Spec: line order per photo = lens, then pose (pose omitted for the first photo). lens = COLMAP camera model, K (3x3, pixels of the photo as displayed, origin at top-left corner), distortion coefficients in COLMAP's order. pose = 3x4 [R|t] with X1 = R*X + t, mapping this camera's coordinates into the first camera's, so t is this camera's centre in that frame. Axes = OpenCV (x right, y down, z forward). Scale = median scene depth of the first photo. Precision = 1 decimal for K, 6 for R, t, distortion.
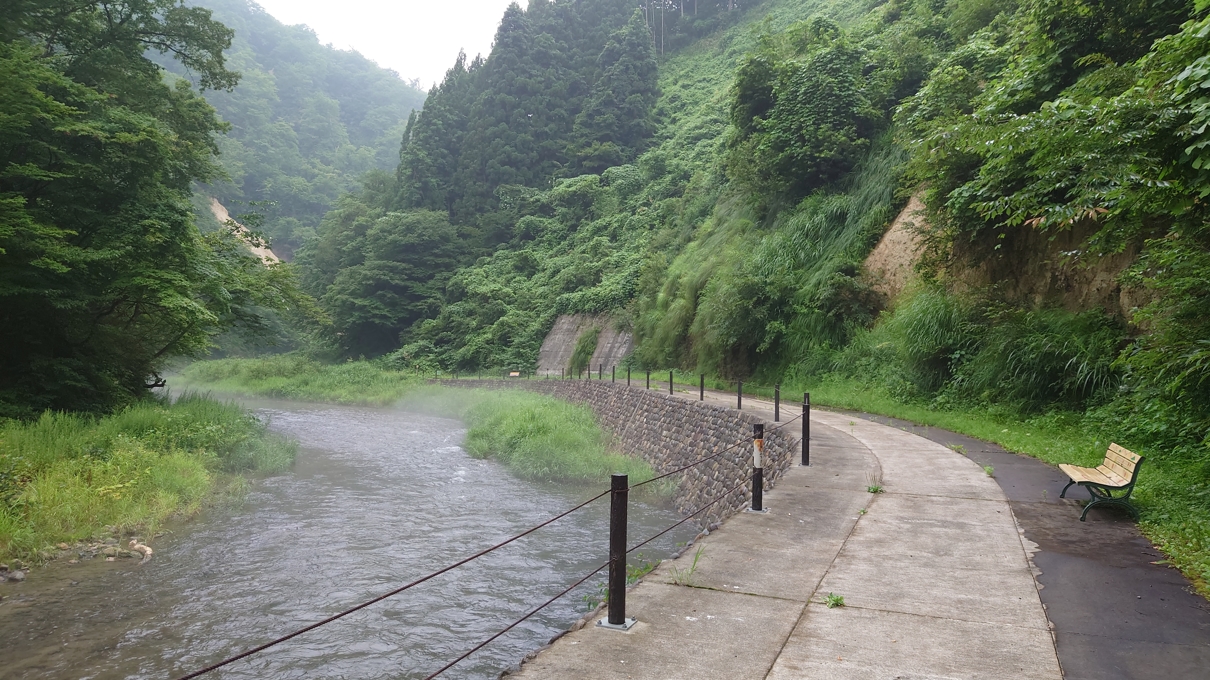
lens RADIAL K [[863.5, 0, 601.8], [0, 863.5, 338.9], [0, 0, 1]] dist [0.032435, -0.000081]
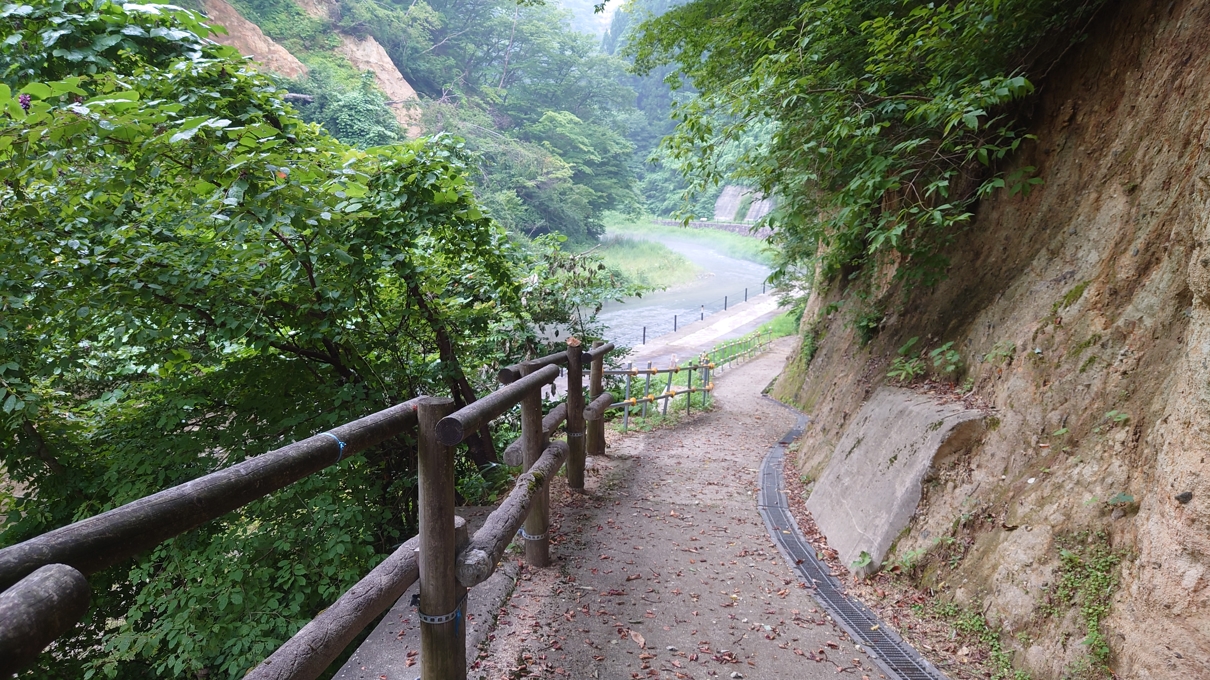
lens RADIAL K [[863.5, 0, 606.6], [0, 863.5, 343.6], [0, 0, 1]] dist [0.032435, -0.000081]
pose [[0.997359, 0.014958, -0.071074, -0.143978], [0.000694, 0.976556, 0.215261, -0.082074], [0.072628, -0.214742, 0.973967, -0.742159]]
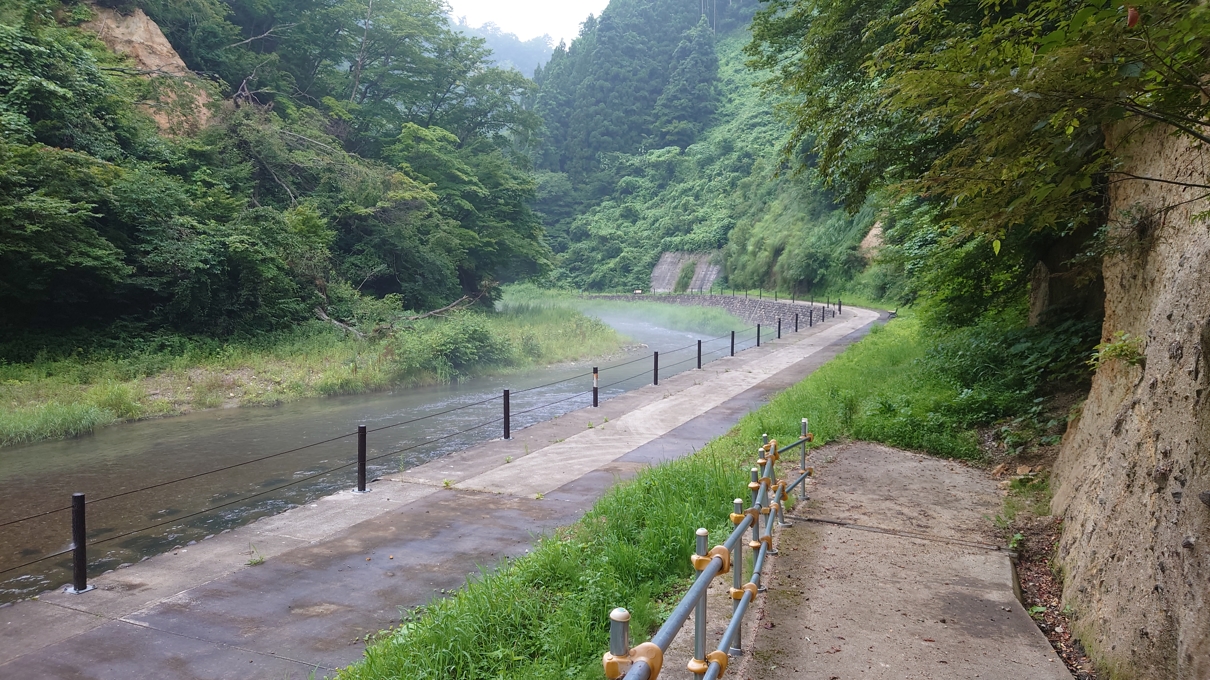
lens RADIAL K [[863.5, 0, 606.3], [0, 863.5, 339.5], [0, 0, 1]] dist [0.032435, -0.000081]
pose [[0.999940, -0.007637, -0.007916, -0.120758], [0.008388, 0.994997, 0.099556, -0.023094], [0.007116, -0.099617, 0.995000, -0.446965]]
